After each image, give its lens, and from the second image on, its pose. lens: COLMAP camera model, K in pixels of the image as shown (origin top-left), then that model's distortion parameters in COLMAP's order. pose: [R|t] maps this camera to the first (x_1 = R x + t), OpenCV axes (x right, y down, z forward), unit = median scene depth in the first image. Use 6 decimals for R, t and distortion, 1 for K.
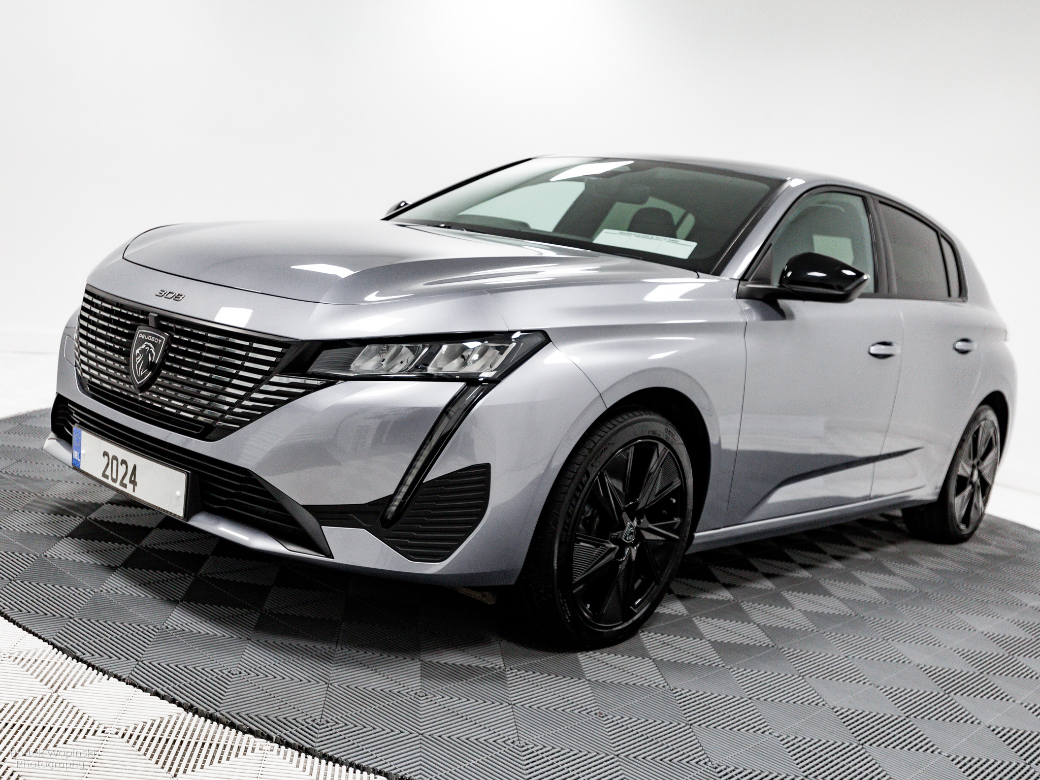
lens RADIAL K [[1112.4, 0, 520.0], [0, 1112.4, 390.0], [0, 0, 1]] dist [0.015050, -0.000770]
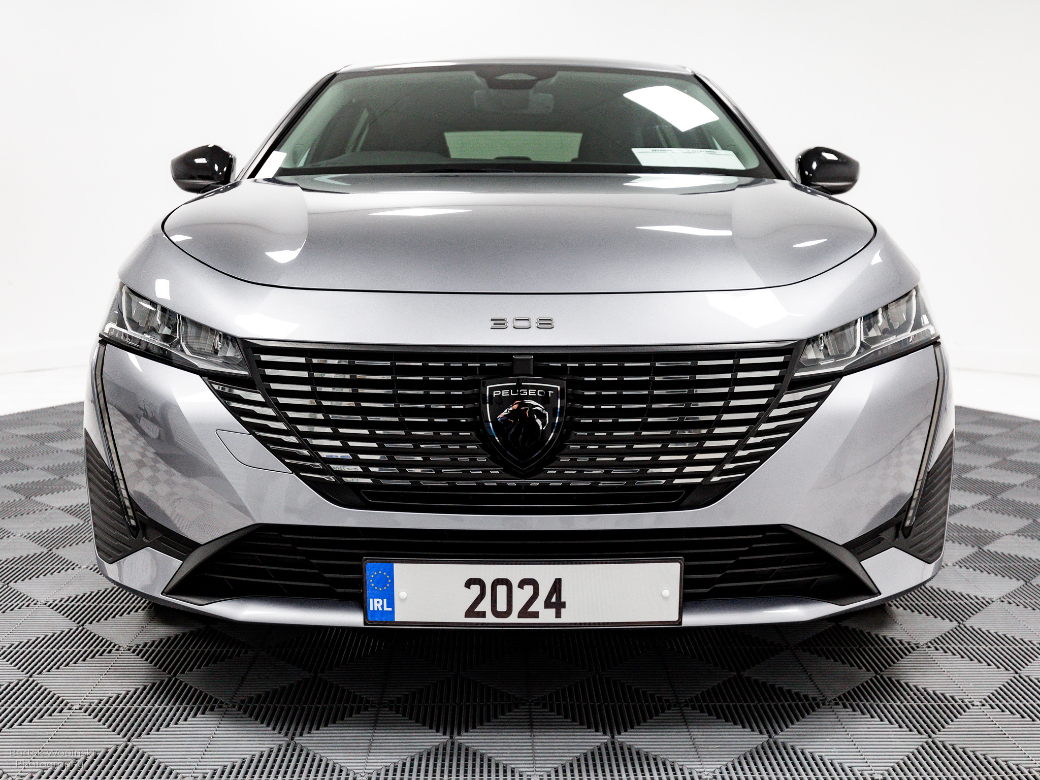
lens RADIAL K [[1112.4, 0, 520.0], [0, 1112.4, 390.0], [0, 0, 1]] dist [0.015050, -0.000770]
pose [[0.750570, -0.251138, 0.611207, -0.745694], [0.193340, 0.967949, 0.160295, -0.156141], [-0.631873, -0.002142, 0.775069, 0.491946]]
